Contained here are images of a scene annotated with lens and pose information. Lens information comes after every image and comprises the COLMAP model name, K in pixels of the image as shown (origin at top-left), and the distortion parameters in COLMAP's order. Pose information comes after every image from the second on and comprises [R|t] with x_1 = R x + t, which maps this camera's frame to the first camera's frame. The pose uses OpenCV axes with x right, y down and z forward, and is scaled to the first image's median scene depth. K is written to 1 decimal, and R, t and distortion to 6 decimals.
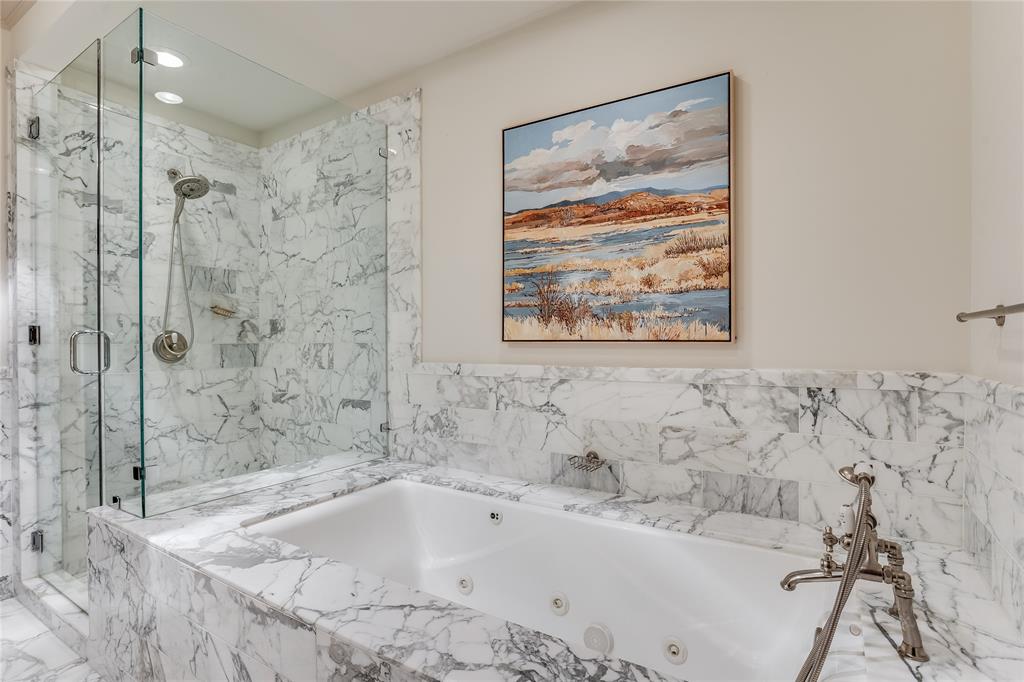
lens RADIAL K [[500.7, 0, 511.4], [0, 500.7, 344.7], [0, 0, 1]] dist [-0.002890, 0.000196]
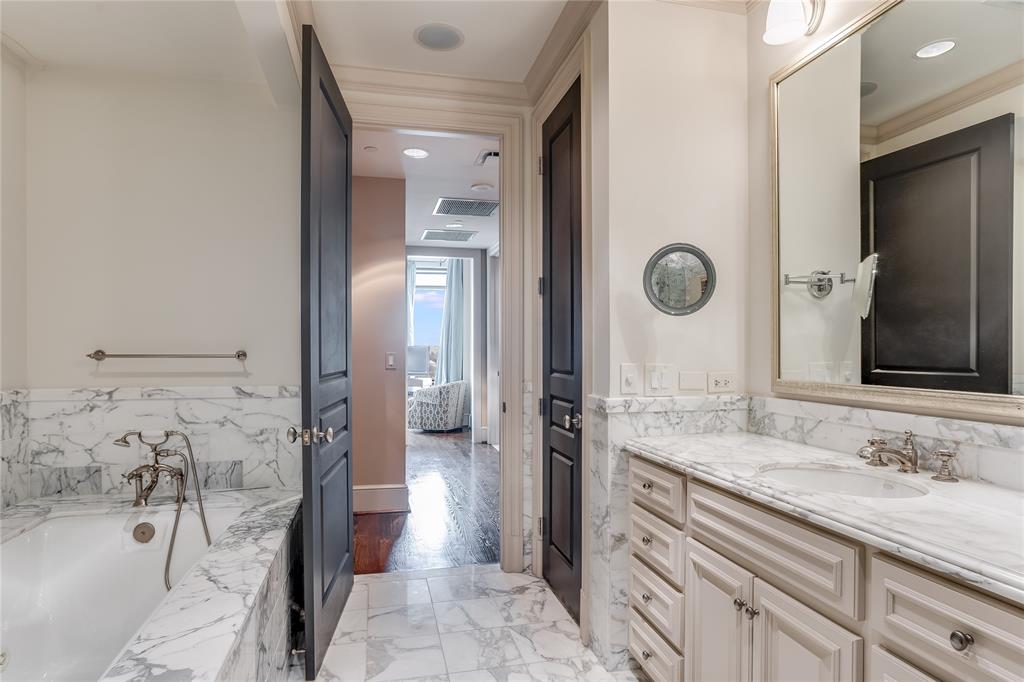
lens RADIAL K [[576.9, 0, 511.6], [0, 576.9, 348.7], [0, 0, 1]] dist [-0.001376, -0.000277]
pose [[-0.734682, 0.017483, 0.678187, -1.571923], [0.001048, 0.999696, -0.024636, -0.027625], [-0.678411, -0.017389, -0.734477, 1.381978]]
